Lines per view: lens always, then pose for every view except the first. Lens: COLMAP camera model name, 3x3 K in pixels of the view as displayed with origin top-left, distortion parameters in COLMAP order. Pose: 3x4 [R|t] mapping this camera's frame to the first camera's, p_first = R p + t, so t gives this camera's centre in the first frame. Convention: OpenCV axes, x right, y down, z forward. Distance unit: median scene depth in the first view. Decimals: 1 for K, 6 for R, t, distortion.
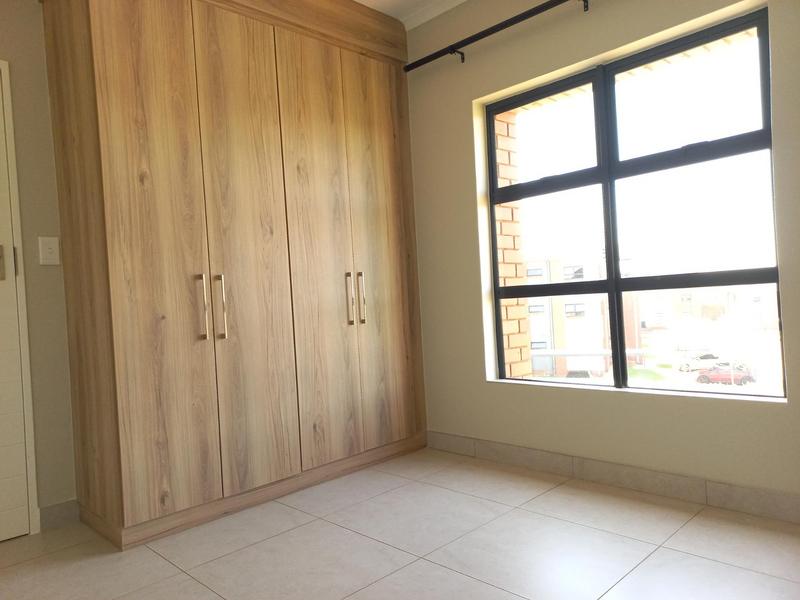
lens RADIAL K [[561.9, 0, 400.0], [0, 561.9, 300.0], [0, 0, 1]] dist [0.005511, -0.004560]
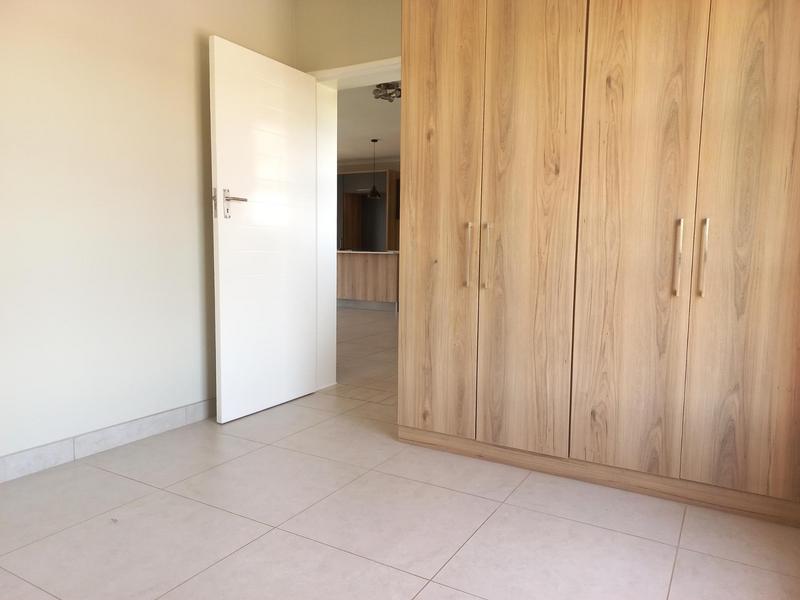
lens RADIAL K [[561.9, 0, 400.0], [0, 561.9, 300.0], [0, 0, 1]] dist [0.005511, -0.004560]
pose [[0.243636, 0.156854, -0.957099, 0.577343], [-0.024978, 0.987523, 0.155482, -0.058387], [0.969545, -0.013974, 0.244514, 0.591350]]
